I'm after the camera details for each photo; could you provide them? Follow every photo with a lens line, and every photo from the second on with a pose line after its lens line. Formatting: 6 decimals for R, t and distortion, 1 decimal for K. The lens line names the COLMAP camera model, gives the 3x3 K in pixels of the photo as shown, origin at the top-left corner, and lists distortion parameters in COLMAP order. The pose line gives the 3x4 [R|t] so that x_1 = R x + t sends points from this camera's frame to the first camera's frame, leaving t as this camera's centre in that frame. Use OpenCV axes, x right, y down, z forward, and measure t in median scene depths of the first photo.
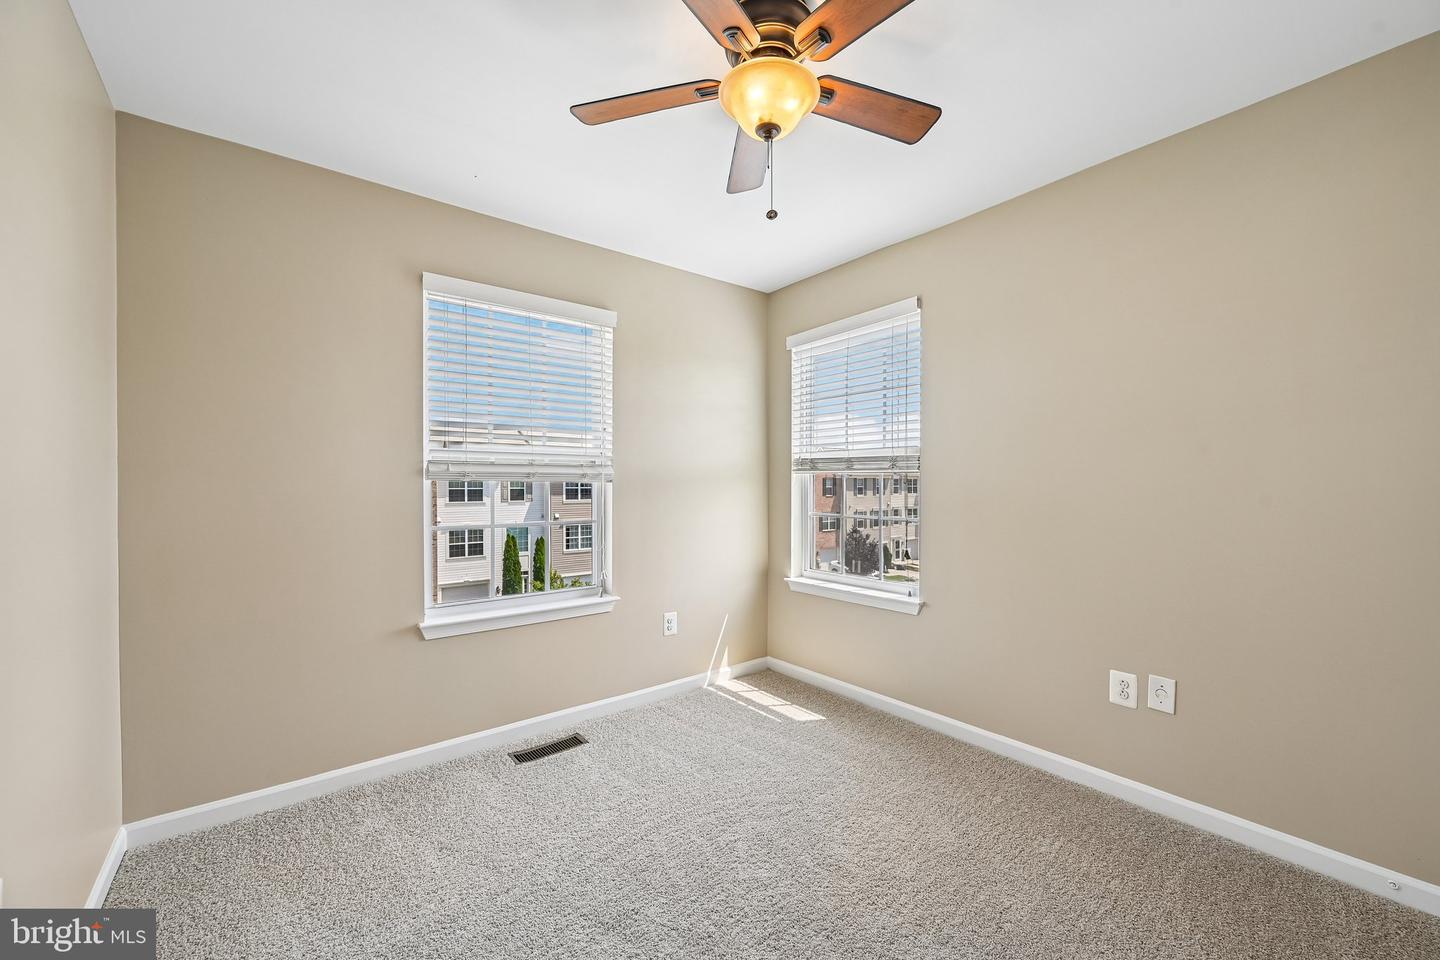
lens RADIAL K [[567.6, 0, 724.7], [0, 567.6, 486.1], [0, 0, 1]] dist [-0.000298, -0.000112]
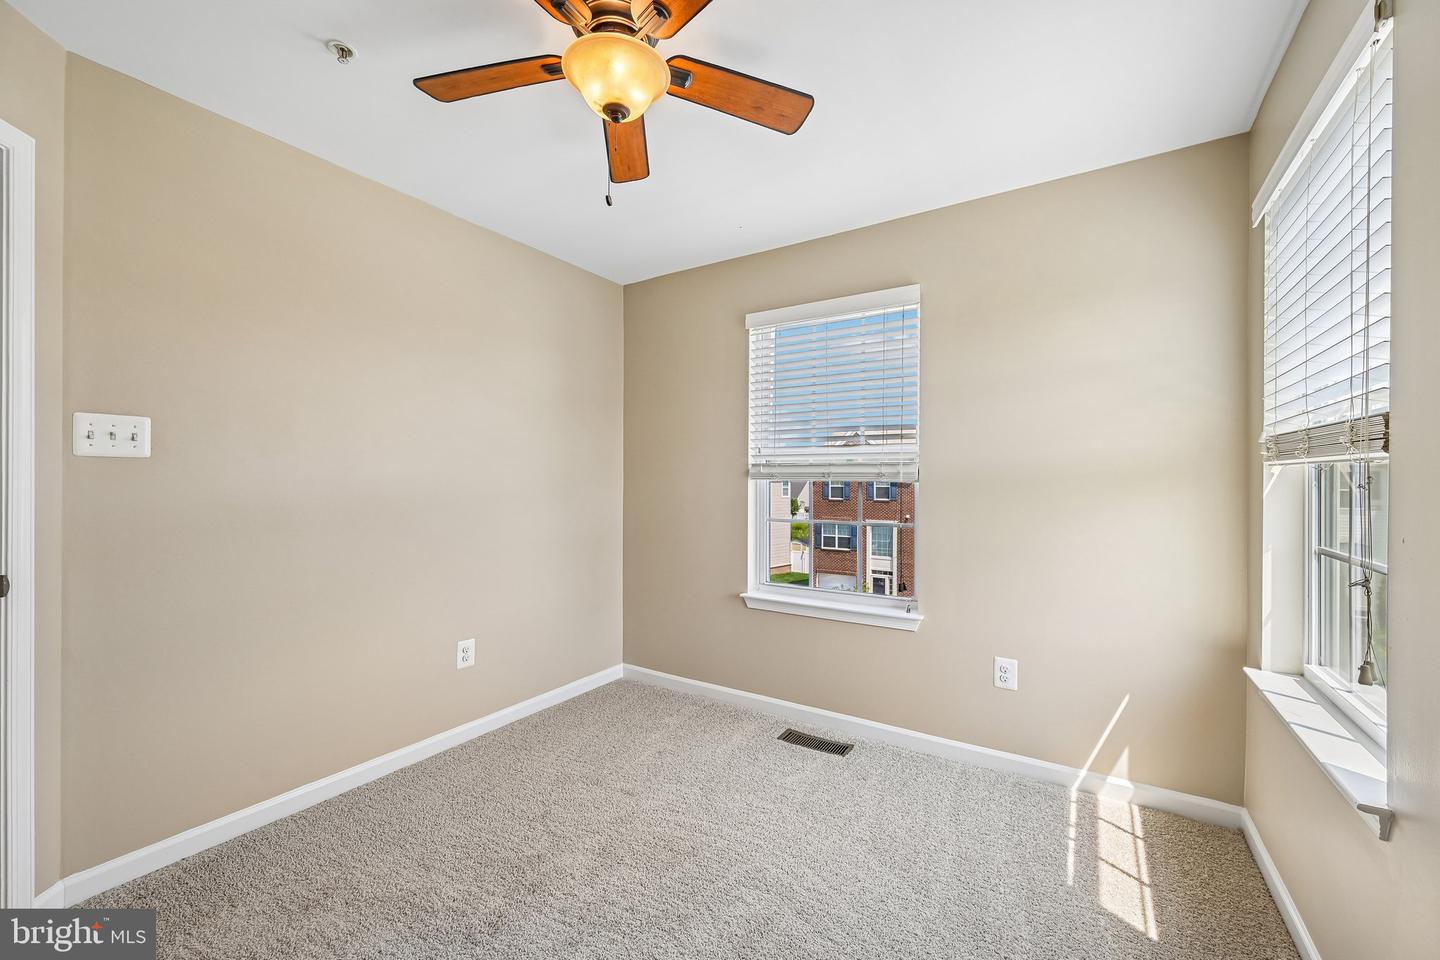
lens RADIAL K [[567.6, 0, 718.1], [0, 567.6, 482.5], [0, 0, 1]] dist [-0.000298, -0.000112]
pose [[0.317437, 0.001189, -0.948278, 0.524437], [-0.008175, 0.999965, -0.001483, -0.001984], [0.948244, 0.008222, 0.317436, 0.441362]]
